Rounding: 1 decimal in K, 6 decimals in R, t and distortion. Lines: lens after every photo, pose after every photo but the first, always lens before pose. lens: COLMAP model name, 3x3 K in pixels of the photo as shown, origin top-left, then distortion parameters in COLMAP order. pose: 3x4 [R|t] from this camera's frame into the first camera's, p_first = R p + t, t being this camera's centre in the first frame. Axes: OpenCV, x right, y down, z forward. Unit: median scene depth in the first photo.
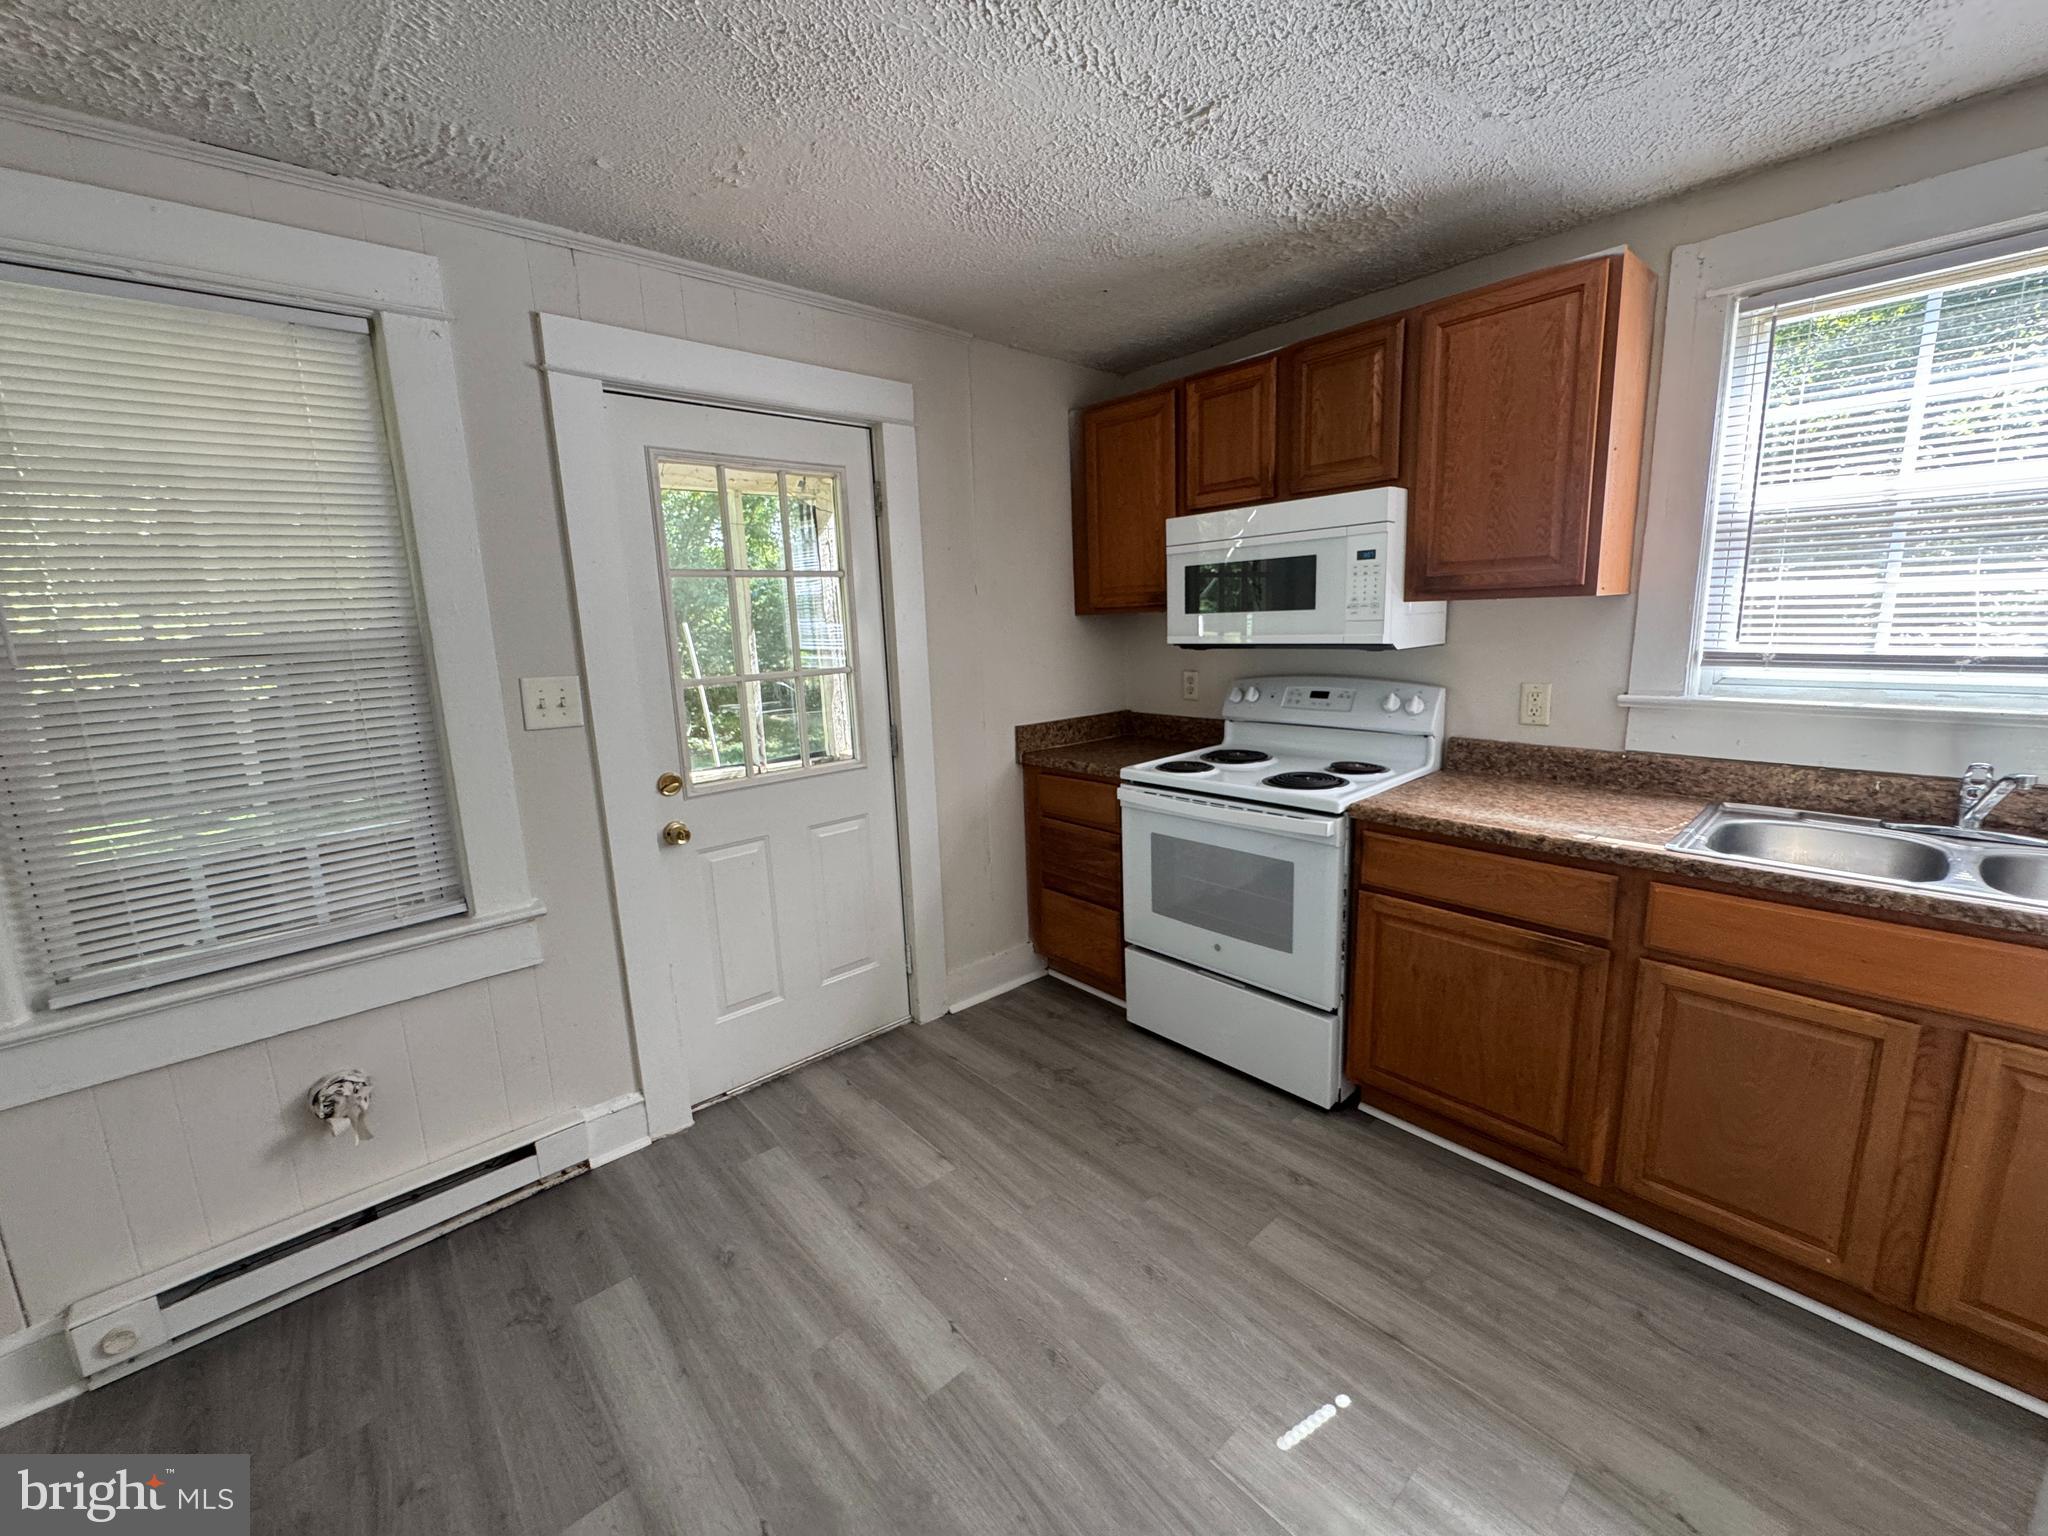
lens RADIAL K [[822.7, 0, 1021.8], [0, 822.7, 770.5], [0, 0, 1]] dist [-0.002952, -0.000524]
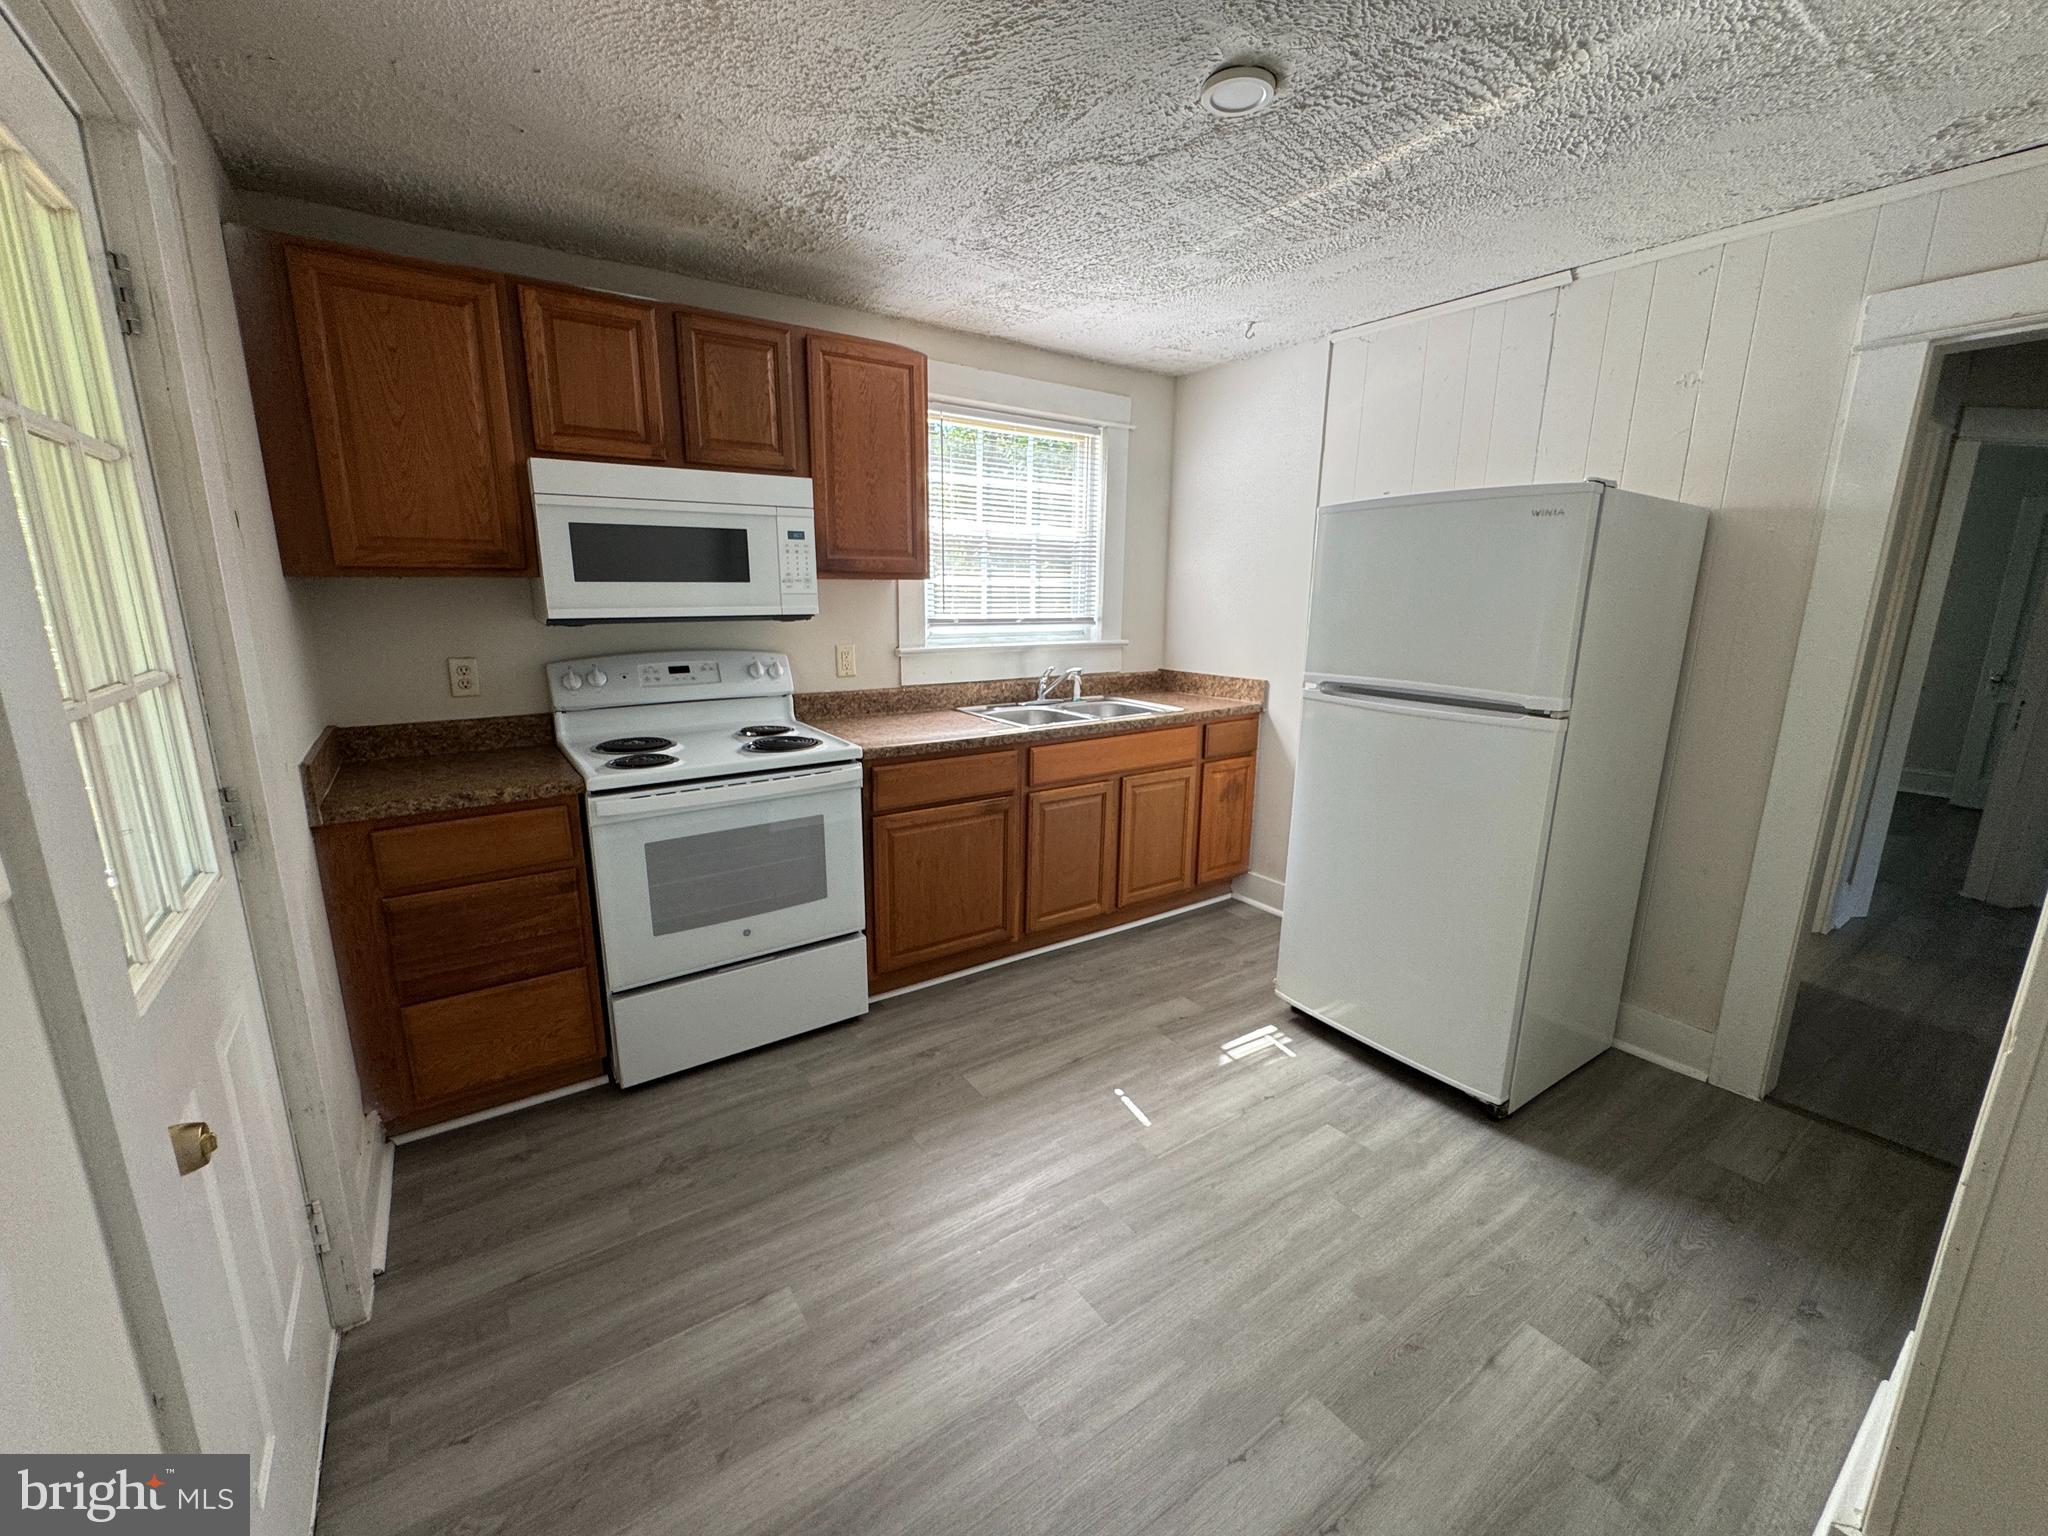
lens RADIAL K [[822.7, 0, 1021.8], [0, 822.7, 770.5], [0, 0, 1]] dist [-0.002952, -0.000524]
pose [[0.114085, -0.182691, 0.976529, -0.713423], [0.173693, 0.971475, 0.161454, -0.077453], [-0.978169, 0.151197, 0.142563, 0.588512]]
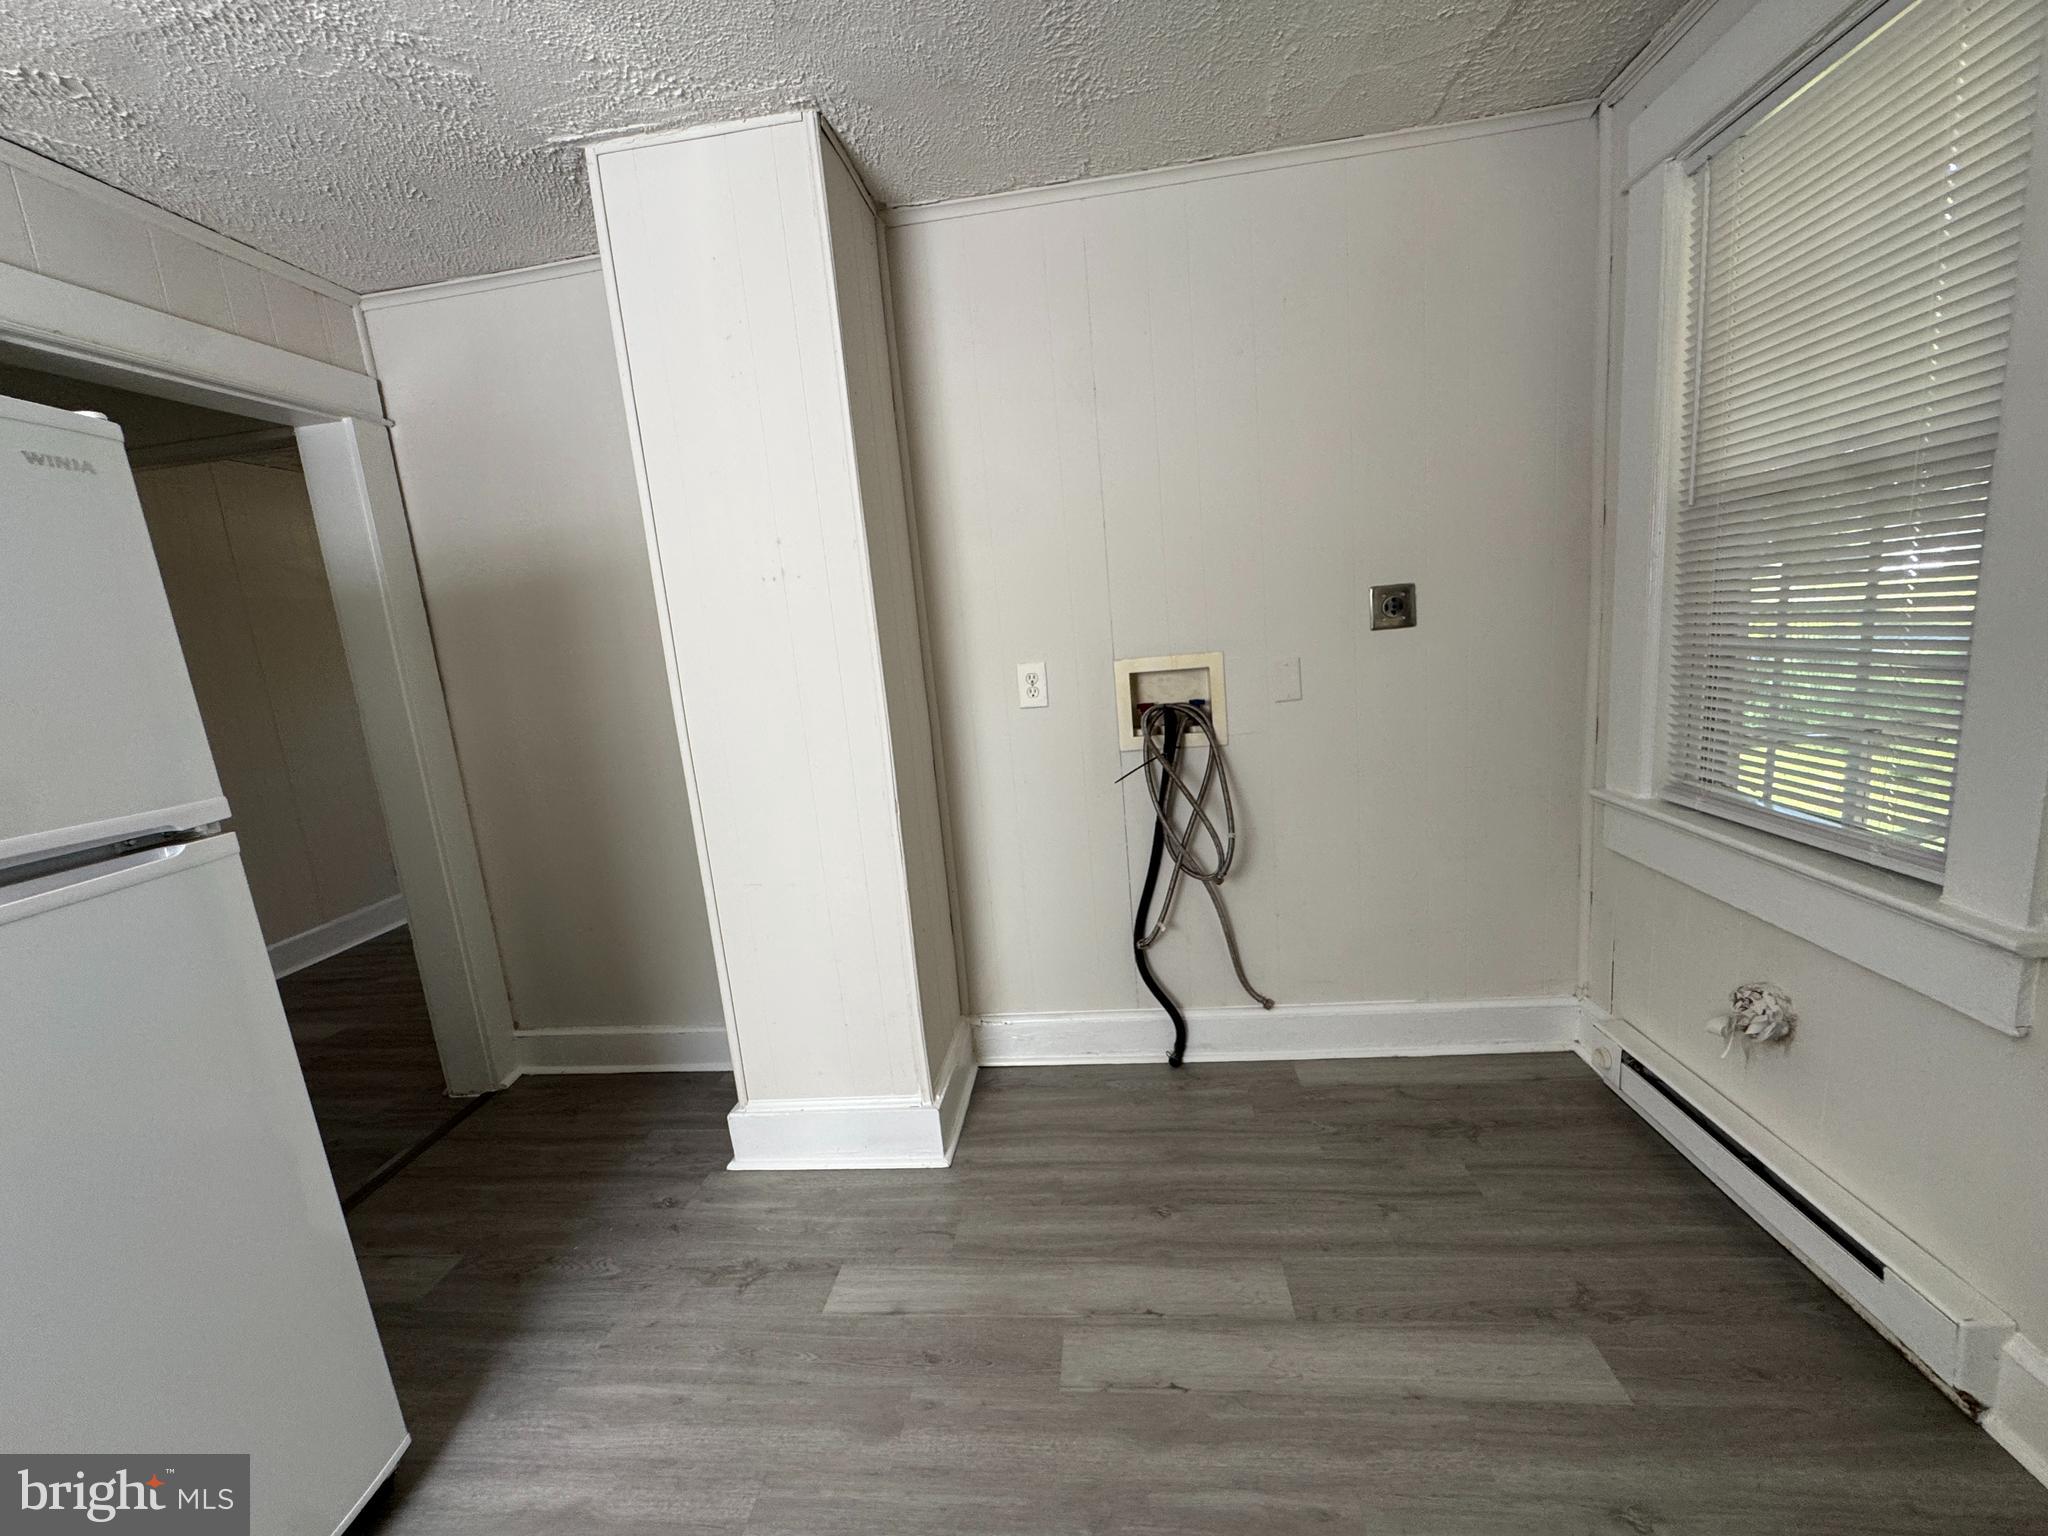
lens RADIAL K [[822.7, 0, 1021.8], [0, 822.7, 770.5], [0, 0, 1]] dist [-0.002952, -0.000524]
pose [[-0.734742, 0.219310, -0.641917, 0.200788], [-0.011189, 0.942250, 0.334724, -0.101714], [0.678254, 0.253118, -0.689857, 0.829257]]
